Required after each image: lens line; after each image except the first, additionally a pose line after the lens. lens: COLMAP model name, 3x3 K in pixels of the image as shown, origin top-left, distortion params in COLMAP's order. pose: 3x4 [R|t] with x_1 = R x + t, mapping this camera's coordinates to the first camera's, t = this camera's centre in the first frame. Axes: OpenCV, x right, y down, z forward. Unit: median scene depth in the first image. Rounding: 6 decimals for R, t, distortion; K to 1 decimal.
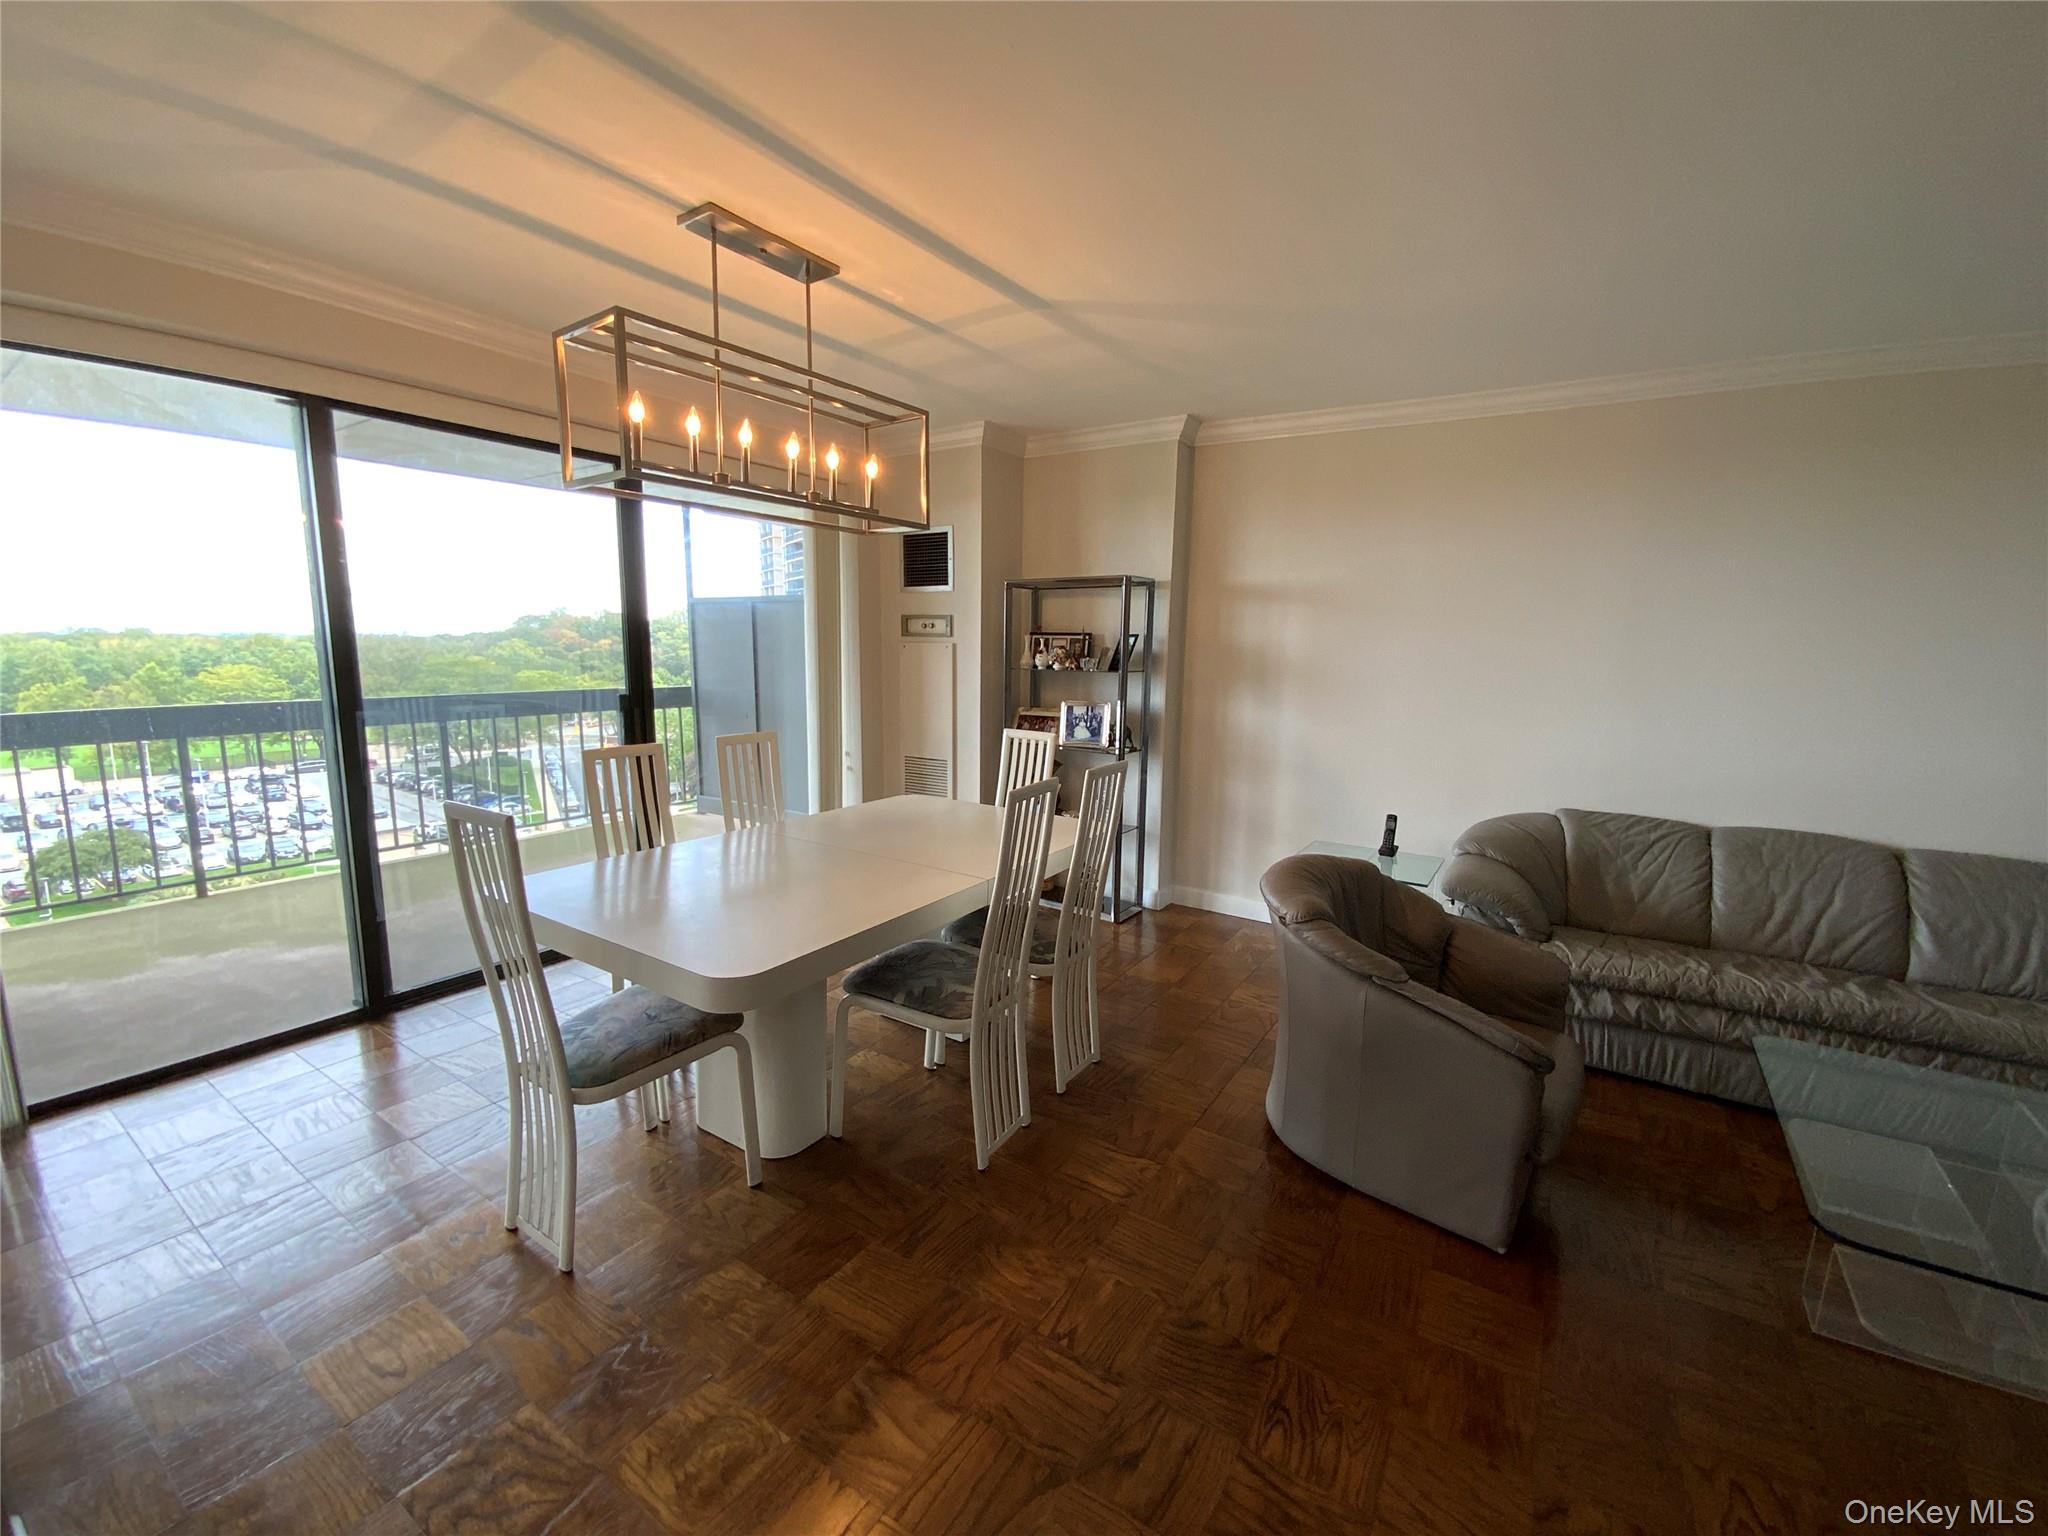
lens RADIAL K [[828.9, 0, 1019.1], [0, 828.9, 767.2], [0, 0, 1]] dist [0.010548, -0.012967]
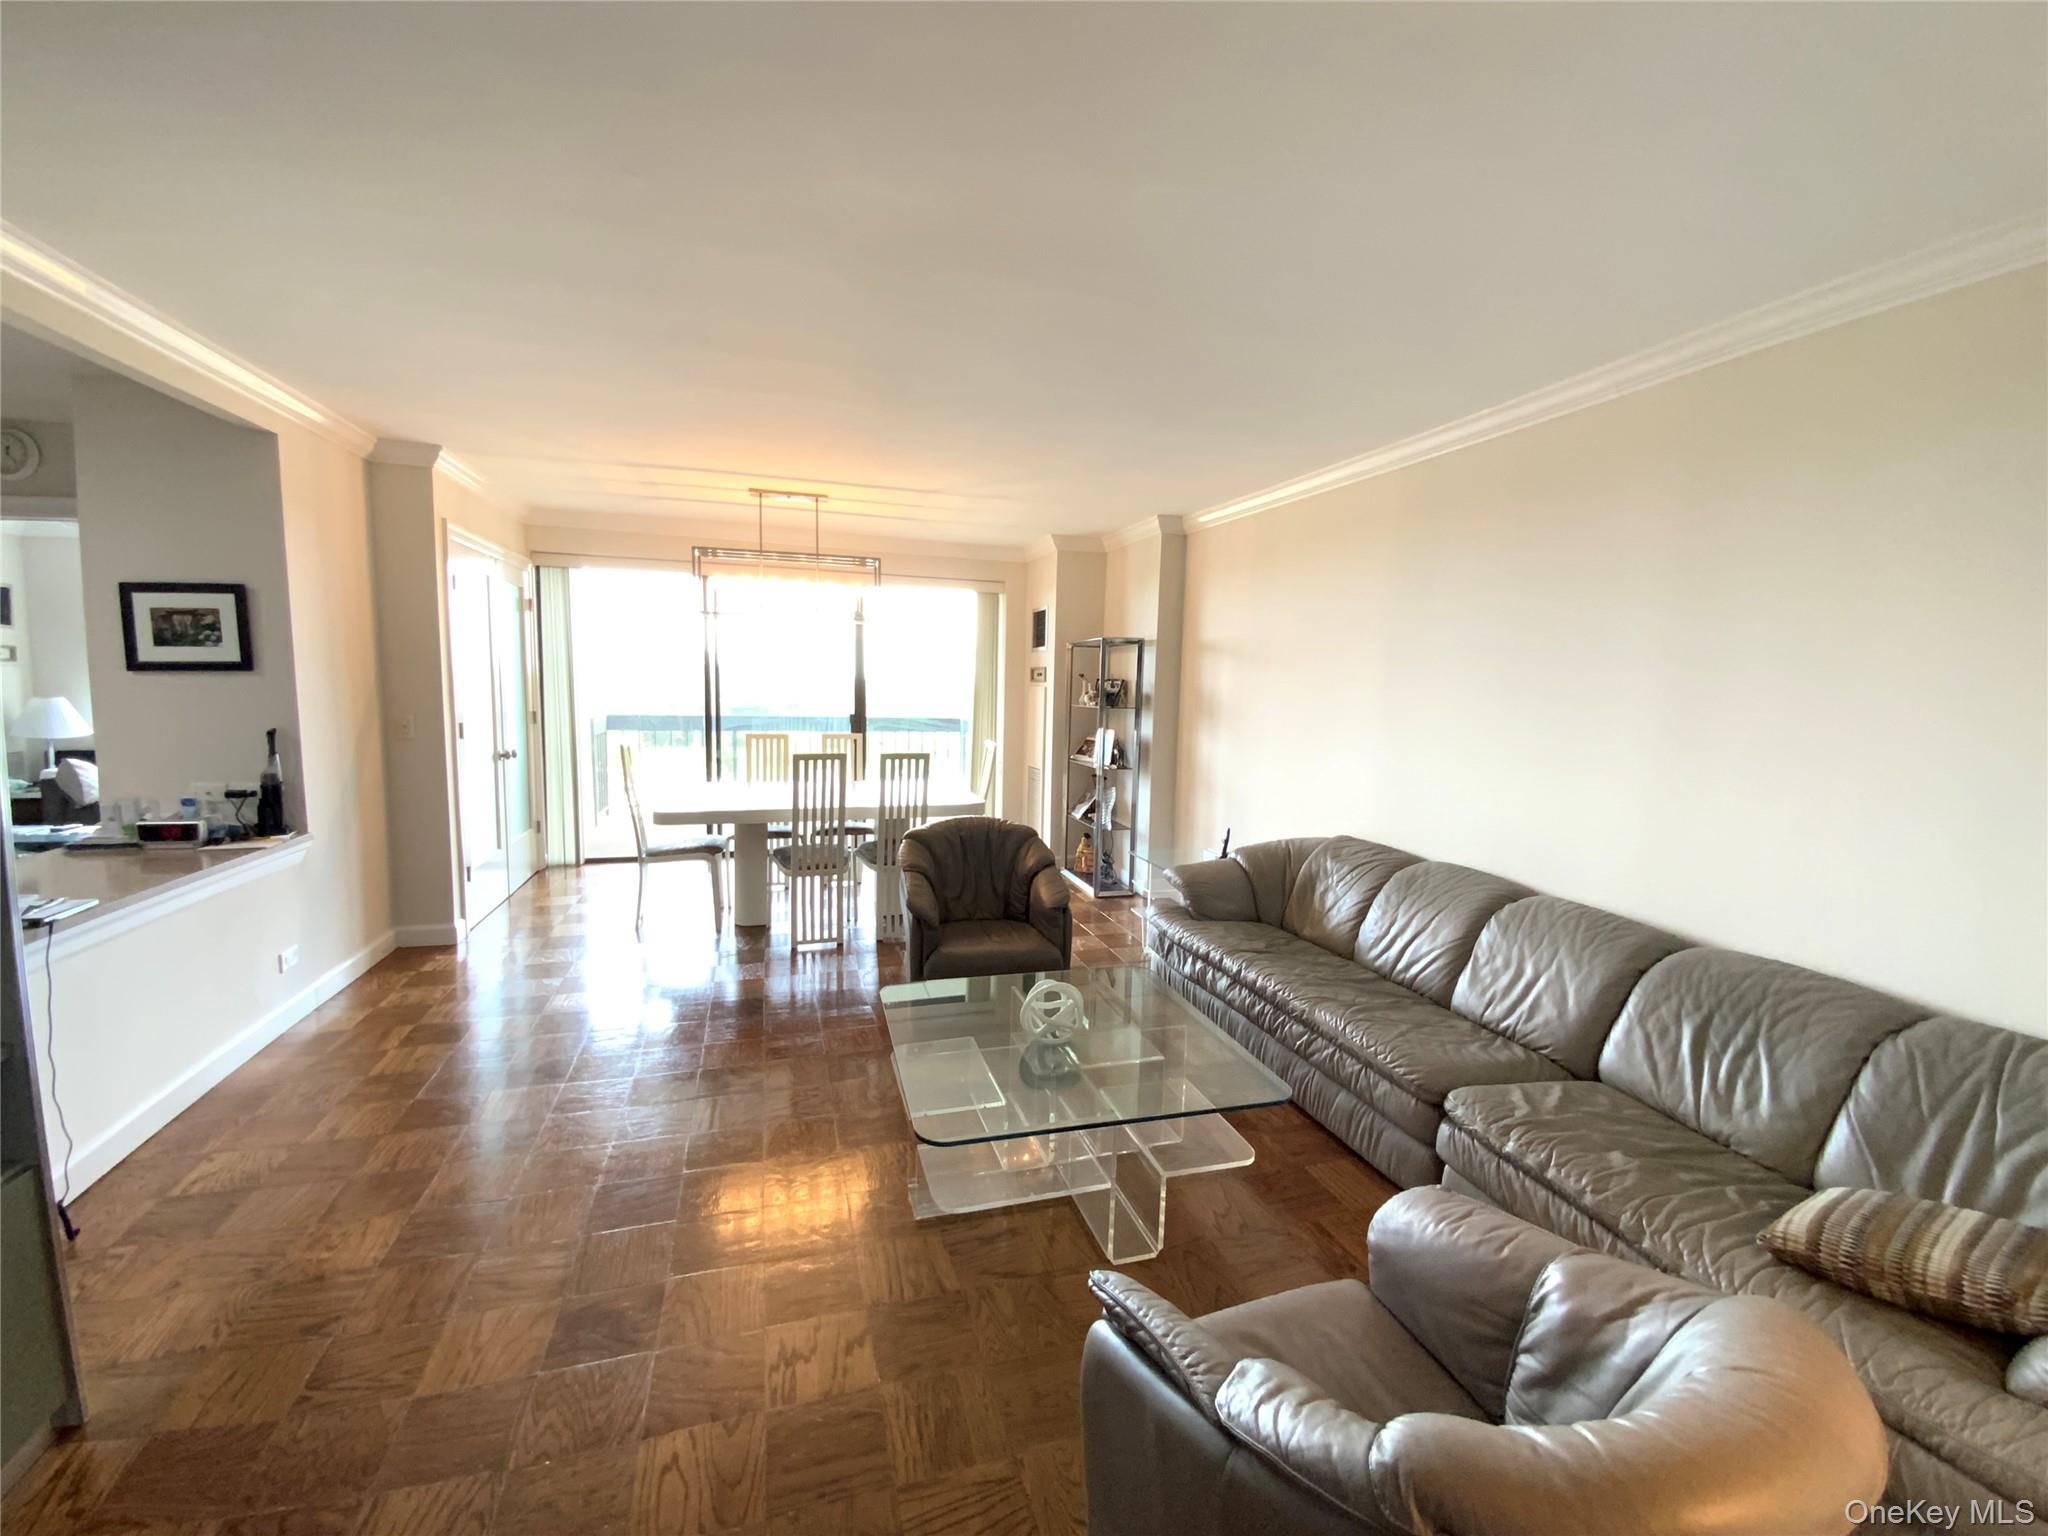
lens RADIAL K [[828.9, 0, 1022.2], [0, 828.9, 767.6], [0, 0, 1]] dist [0.010548, -0.012967]
pose [[0.775017, 0.065843, -0.628501, 1.331631], [-0.102344, 0.994505, -0.022016, 0.037953], [0.623598, 0.081386, 0.777497, -0.188082]]
